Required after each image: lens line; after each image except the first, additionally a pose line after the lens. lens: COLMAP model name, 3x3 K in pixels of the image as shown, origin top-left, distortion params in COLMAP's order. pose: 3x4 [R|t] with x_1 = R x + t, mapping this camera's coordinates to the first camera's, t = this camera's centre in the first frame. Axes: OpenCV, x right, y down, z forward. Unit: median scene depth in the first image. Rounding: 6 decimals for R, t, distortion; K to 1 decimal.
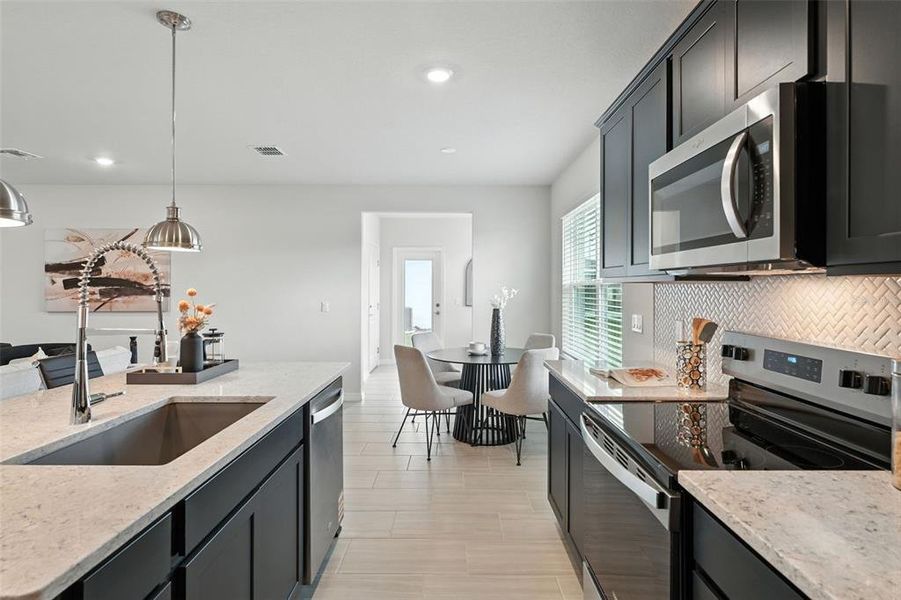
lens RADIAL K [[473.3, 0, 458.8], [0, 473.3, 291.7], [0, 0, 1]] dist [-0.006421, -0.001773]
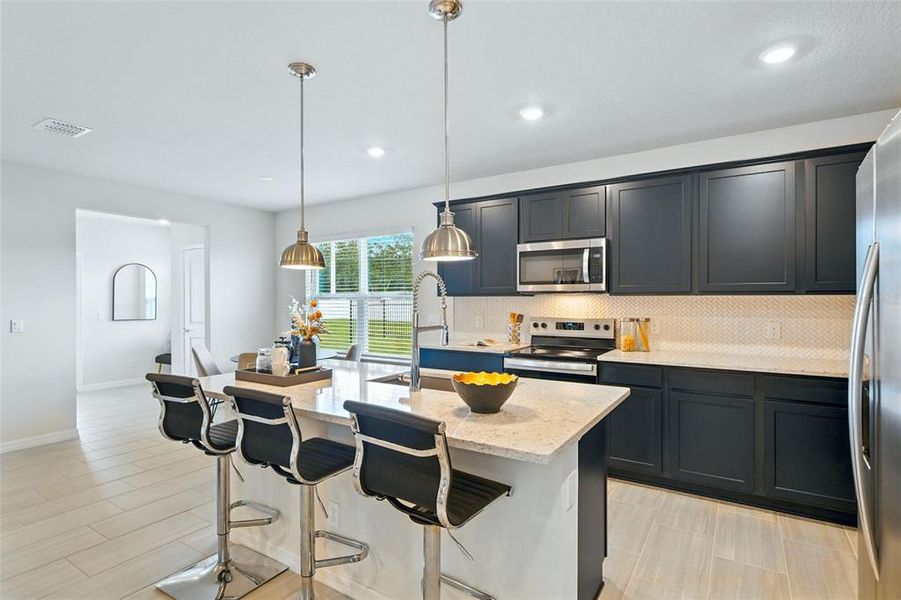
lens RADIAL K [[473.3, 0, 442.3], [0, 473.3, 299.3], [0, 0, 1]] dist [-0.006421, -0.001773]
pose [[0.545372, -0.002035, 0.838192, -1.072482], [0.010888, 0.999930, -0.004657, -0.000885], [-0.838124, 0.011666, 0.545356, 0.050926]]
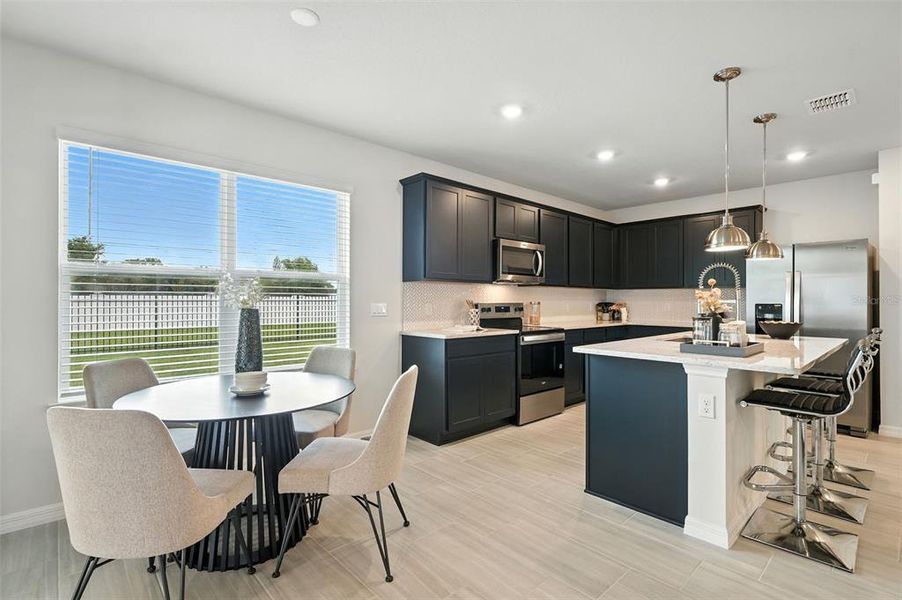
lens RADIAL K [[426.6, 0, 451.2], [0, 426.6, 299.1], [0, 0, 1]] dist [-0.003674, 0.001881]
pose [[-0.671482, -0.001399, 0.741019, -0.723790], [0.002944, 0.999985, 0.004557, 0.031562], [-0.741015, 0.005242, -0.671468, 1.765694]]
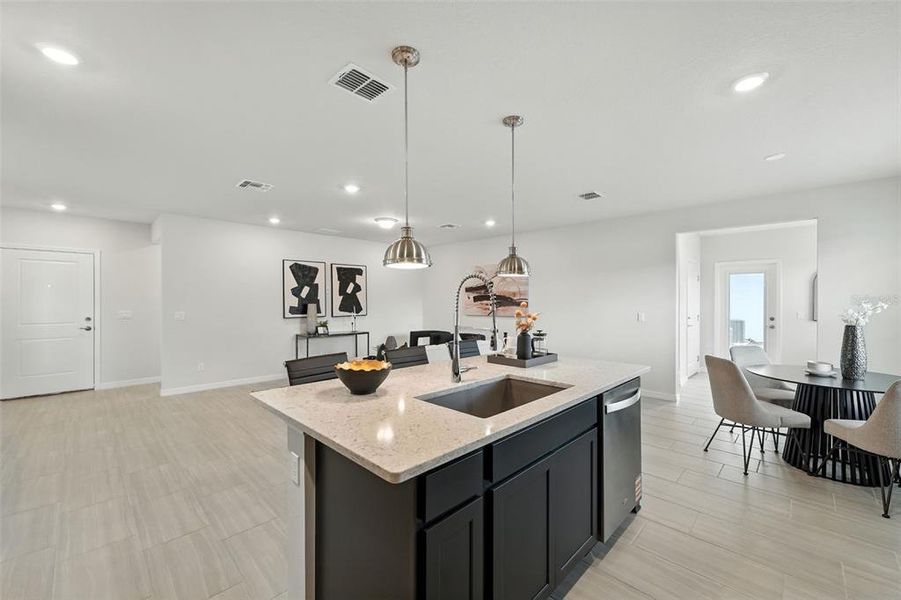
lens RADIAL K [[362.4, 0, 452.8], [0, 362.4, 304.6], [0, 0, 1]] dist [-0.001517, 0.000735]
pose [[0.711887, 0.006162, -0.702267, 0.046281], [-0.005096, 0.999981, 0.003609, -0.001032], [0.702275, 0.001009, 0.711905, 0.037342]]
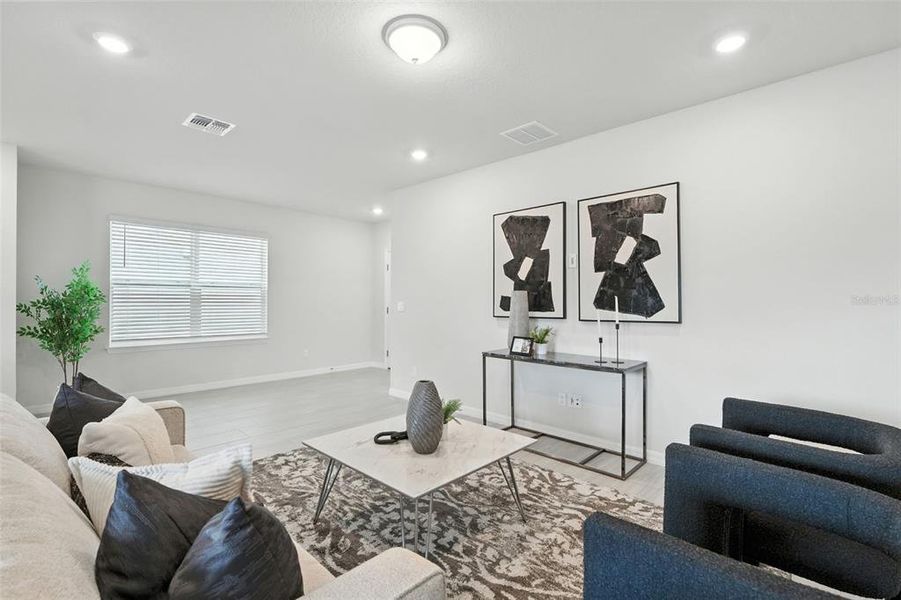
lens RADIAL K [[407.2, 0, 448.3], [0, 407.2, 298.3], [0, 0, 1]] dist [0.000083, 0.000493]
pose [[-0.688083, -0.009221, -0.725573, -1.067836], [-0.011546, 0.999932, -0.001758, 0.034036], [0.725540, 0.007168, -0.688143, 1.713825]]
